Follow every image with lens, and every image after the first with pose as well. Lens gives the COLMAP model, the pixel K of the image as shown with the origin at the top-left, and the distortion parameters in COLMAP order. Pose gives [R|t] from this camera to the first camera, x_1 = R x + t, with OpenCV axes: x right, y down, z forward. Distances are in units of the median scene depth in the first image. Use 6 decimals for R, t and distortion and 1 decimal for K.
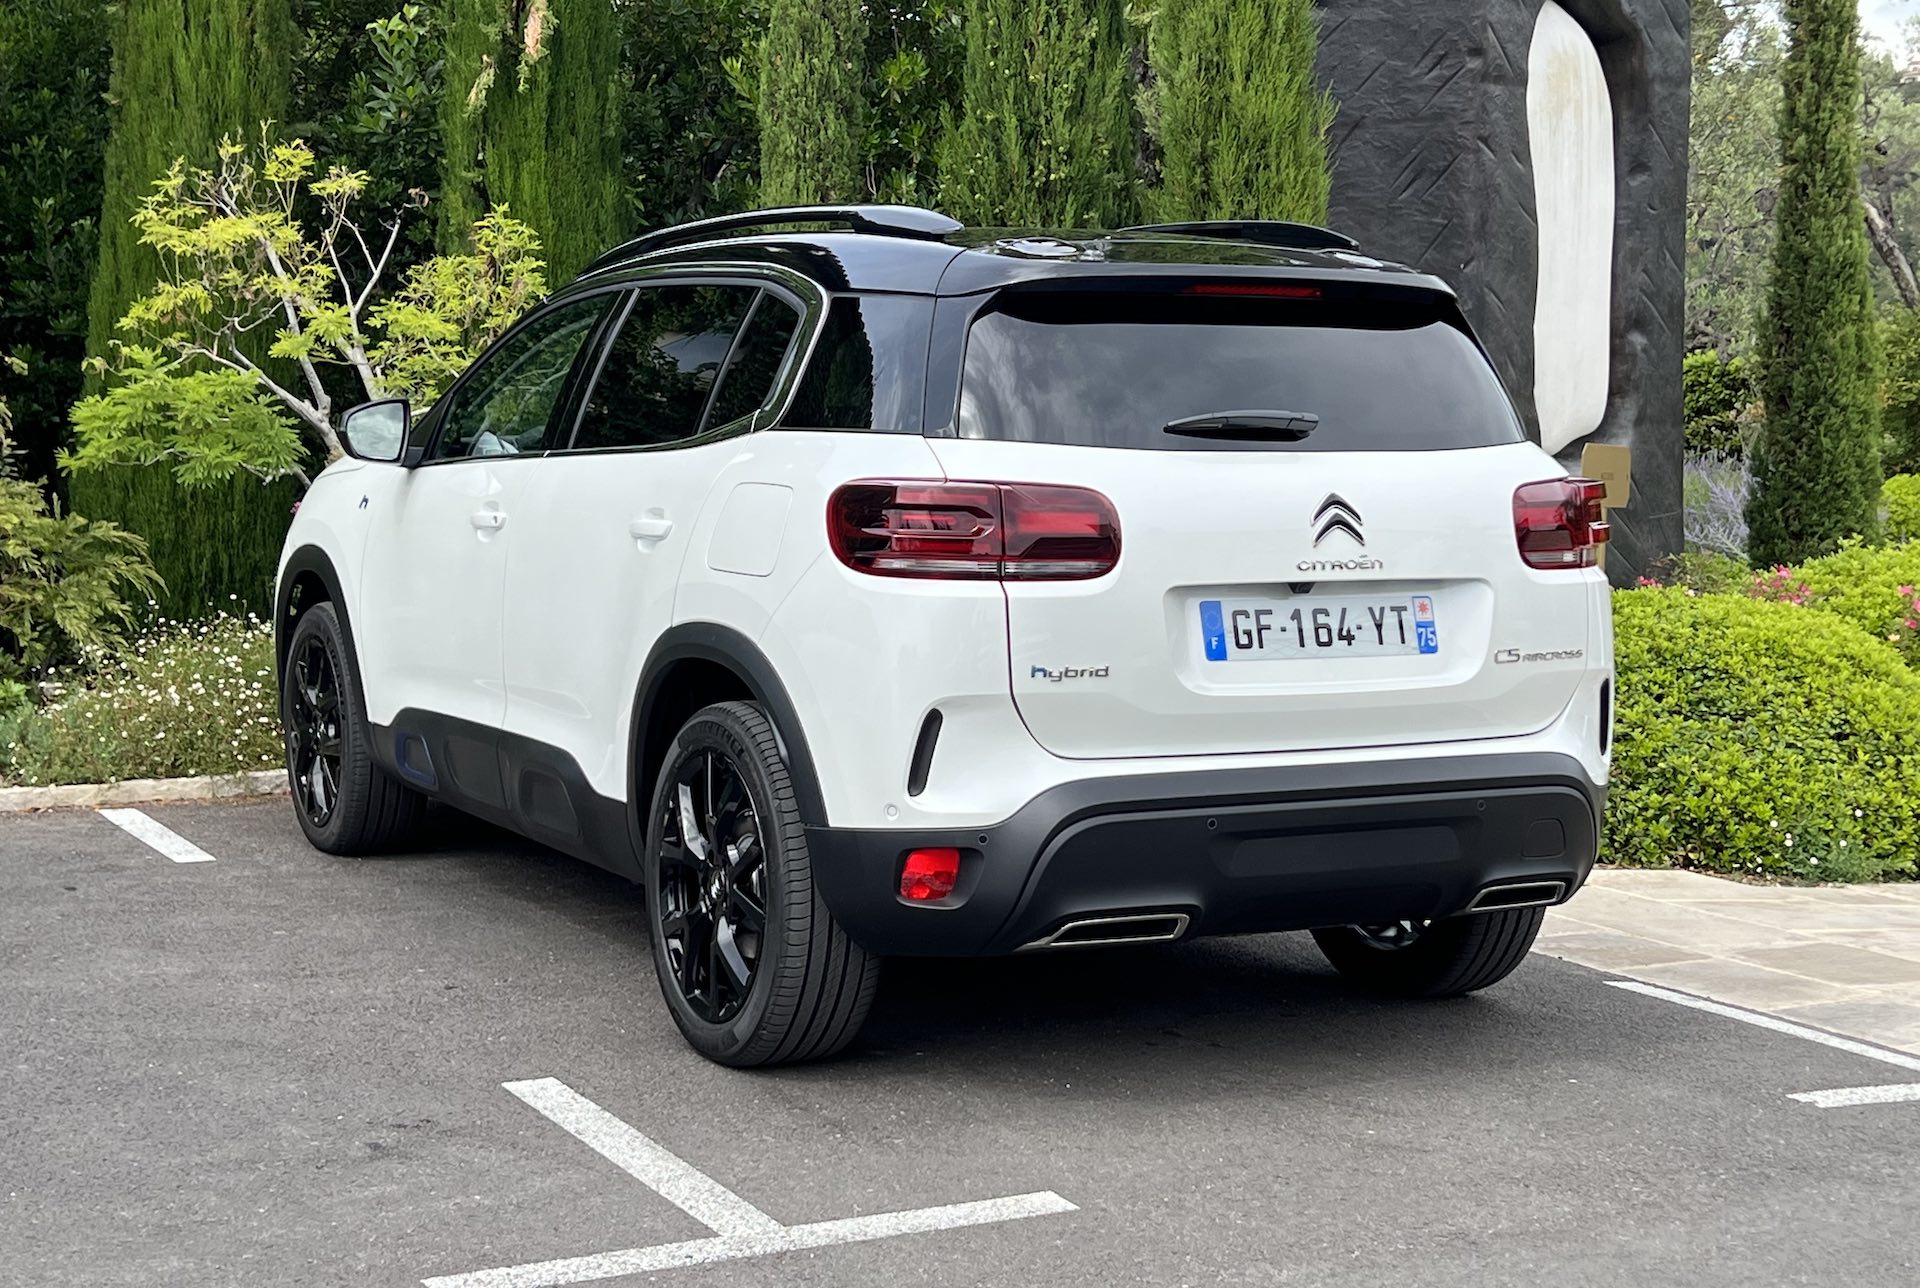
lens RADIAL K [[2742.4, 0, 959.3], [0, 2742.4, 640.6], [0, 0, 1]] dist [0.197656, 0.000000]
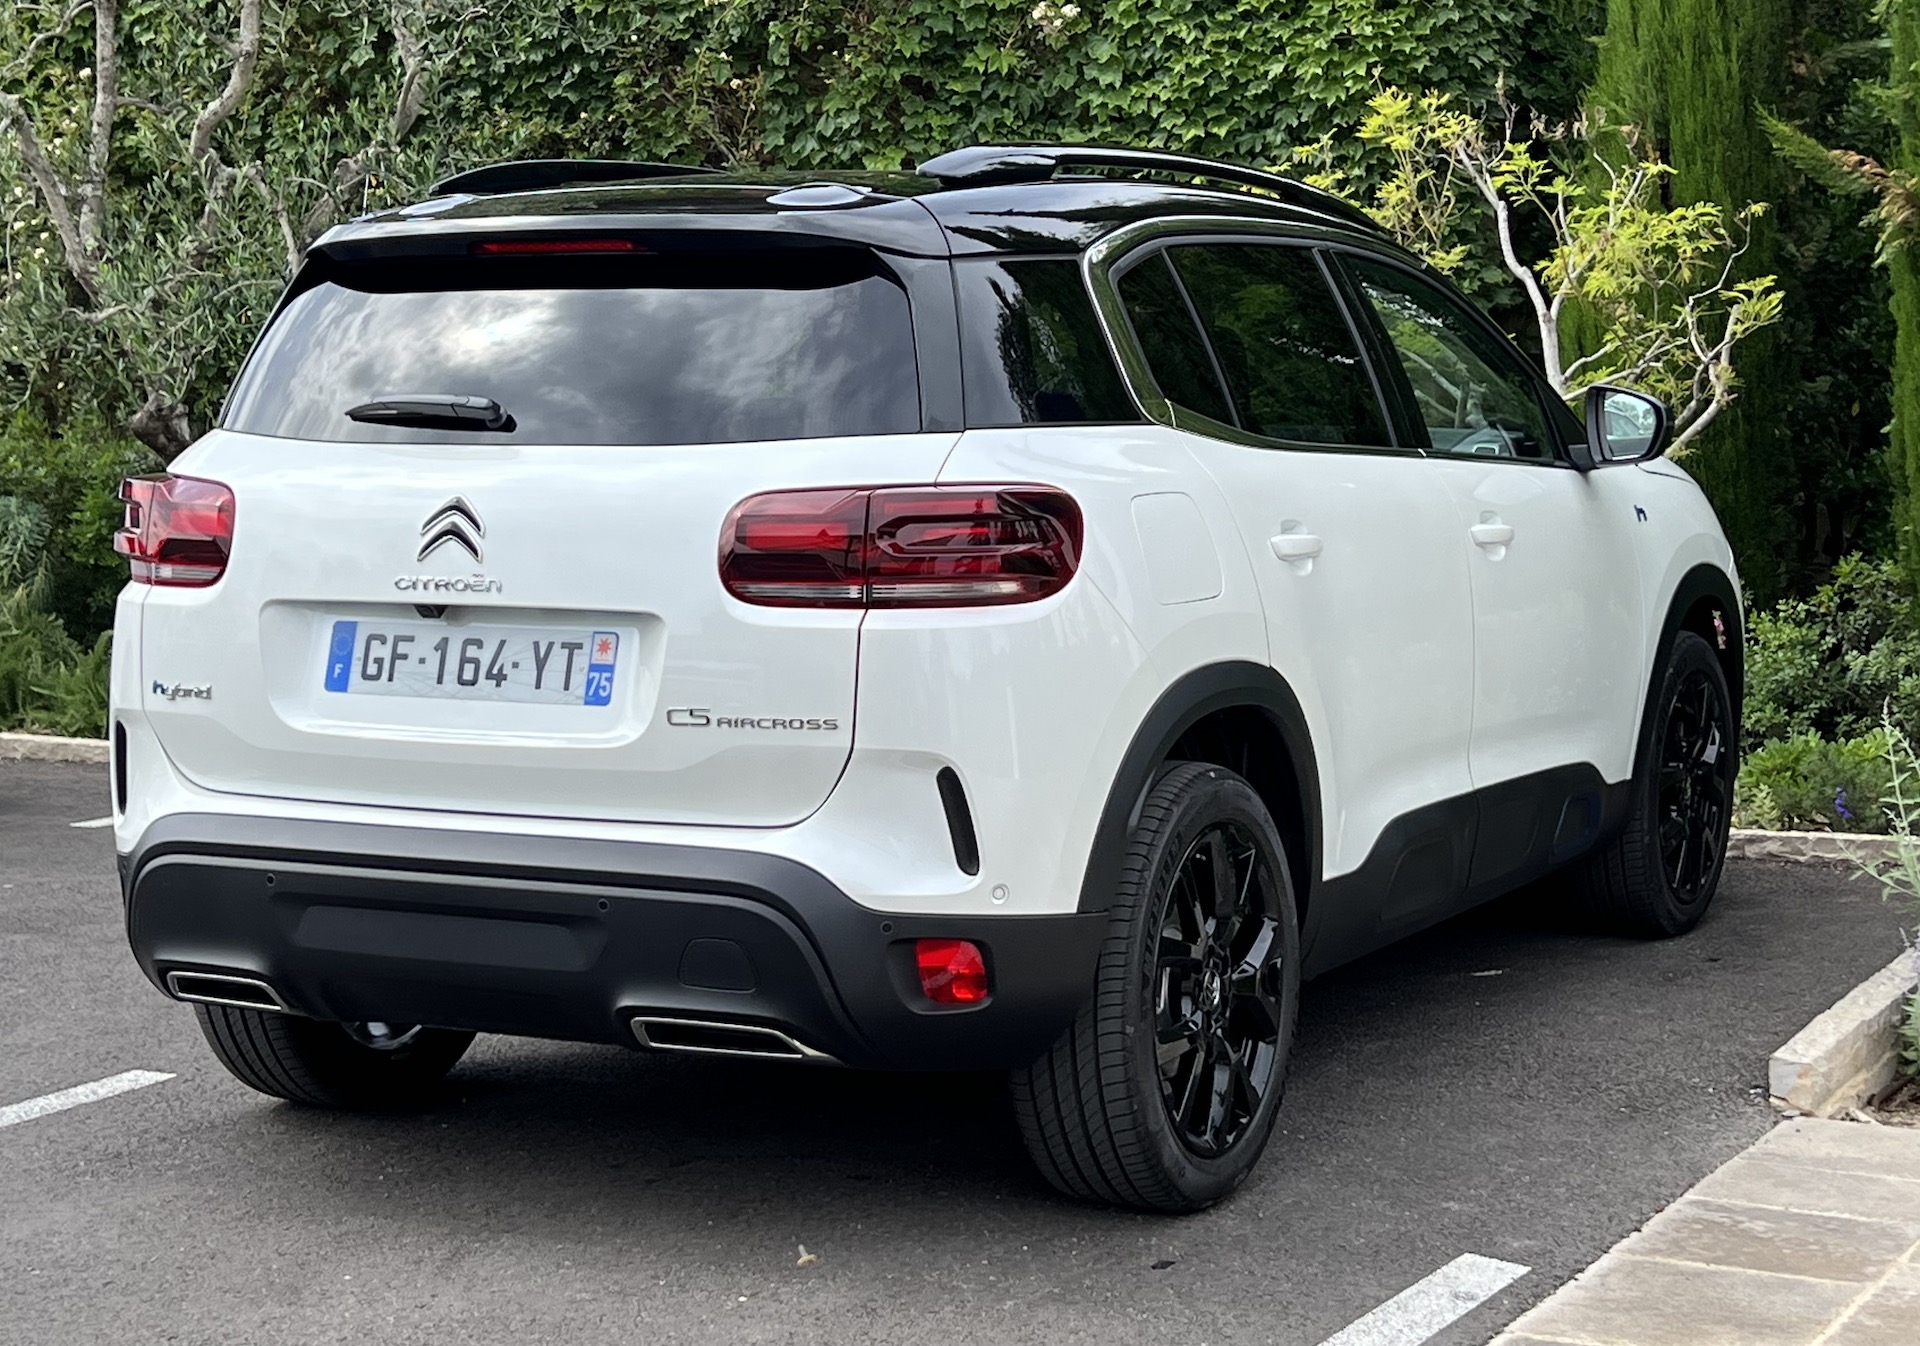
lens RADIAL K [[3412.0, 0, 956.8], [0, 3412.0, 674.8], [0, 0, 1]] dist [0.187386, 0.000000]
pose [[0.559512, 0.055640, -0.826953, 1.046706], [-0.061255, 0.997792, 0.025690, -0.035704], [0.826556, 0.036281, 0.561684, 0.553447]]
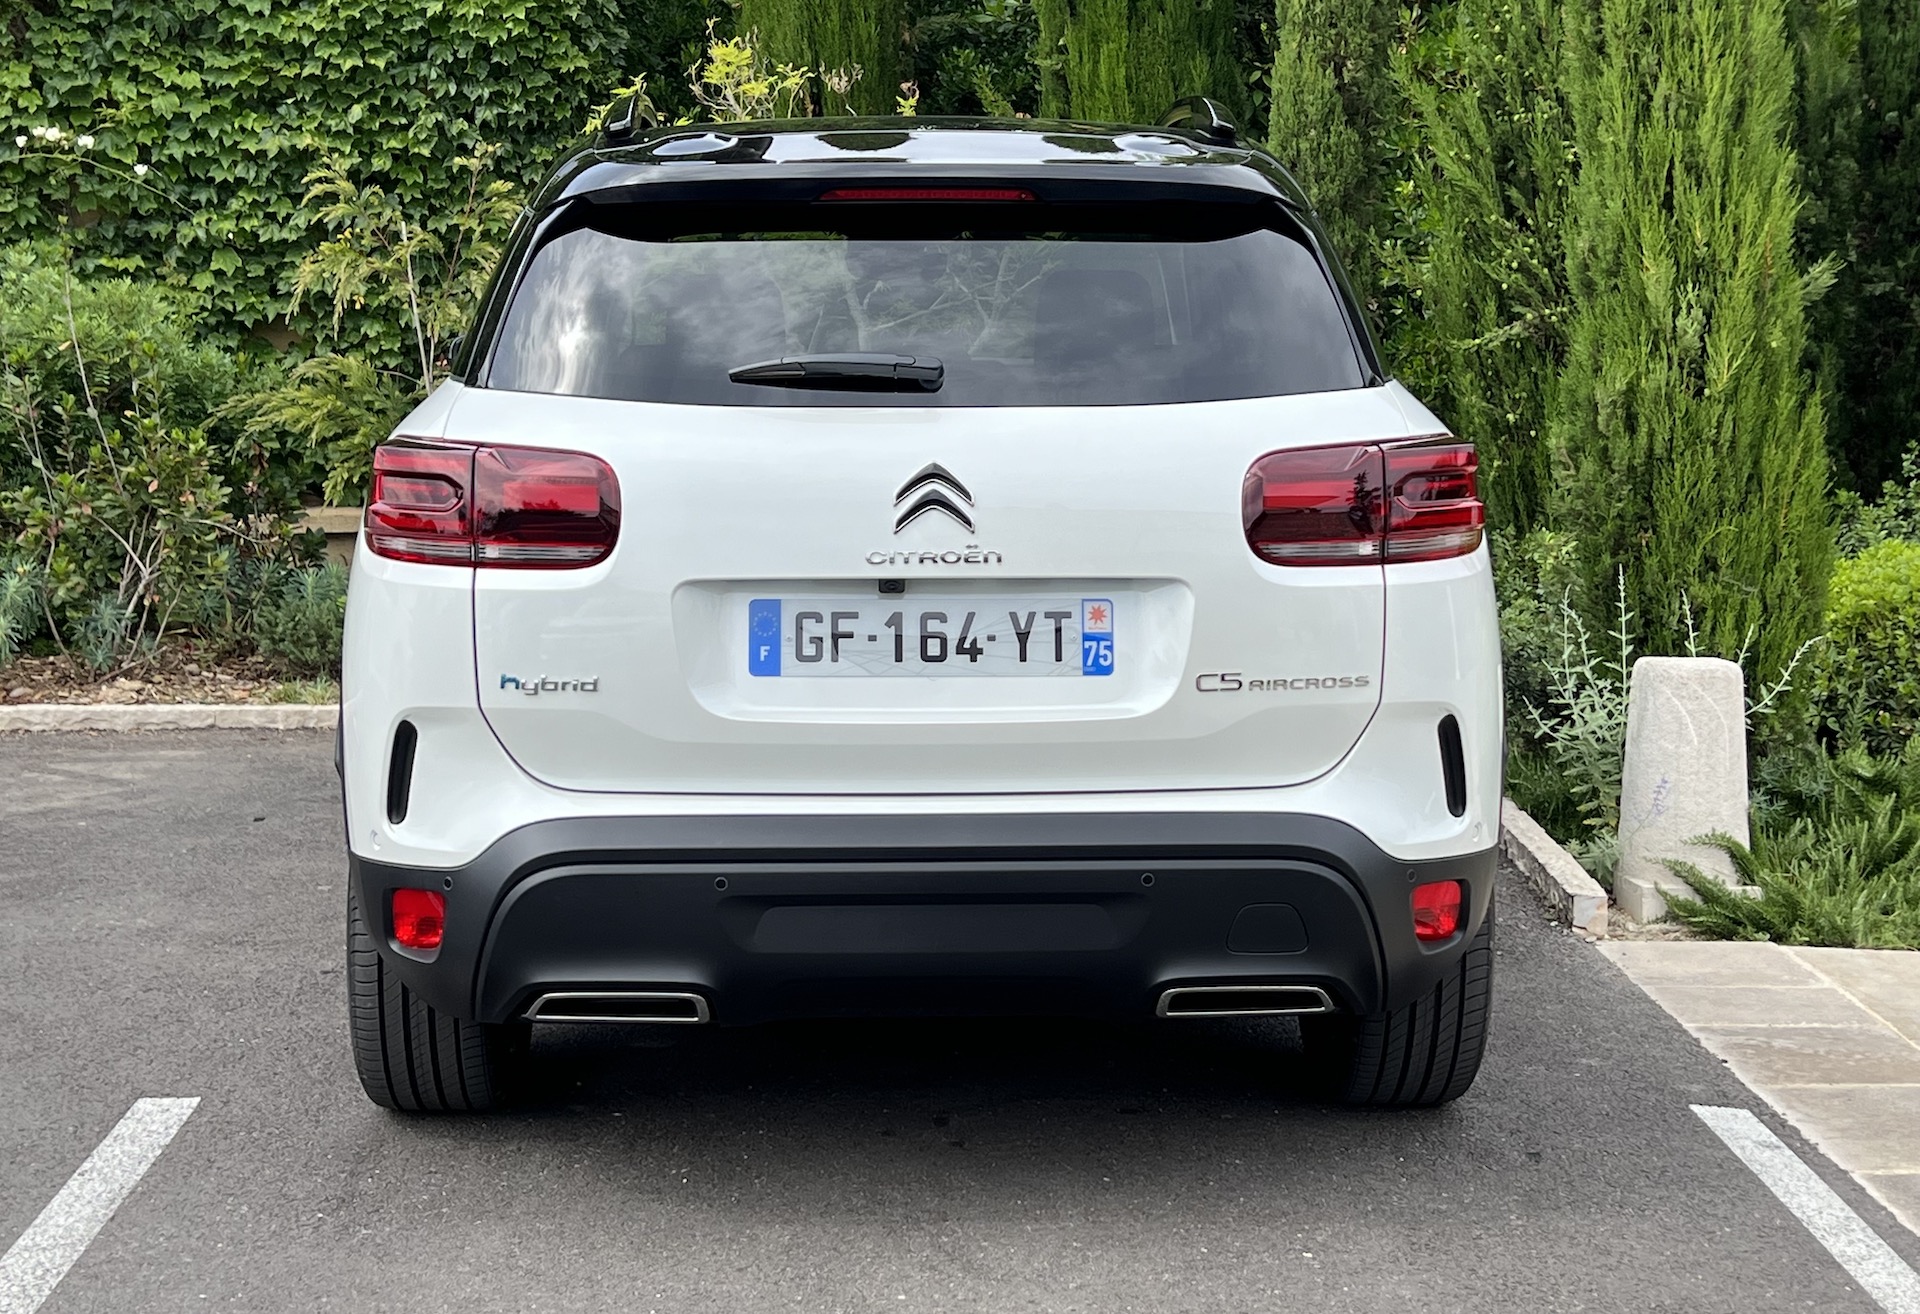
lens RADIAL K [[2880.6, 0, 964.1], [0, 2880.6, 661.4], [0, 0, 1]] dist [0.090257, 0.000000]
pose [[0.896095, 0.044301, -0.441645, 0.496148], [-0.025169, 0.998477, 0.049089, -0.037724], [0.443147, -0.032873, 0.895846, 0.282788]]
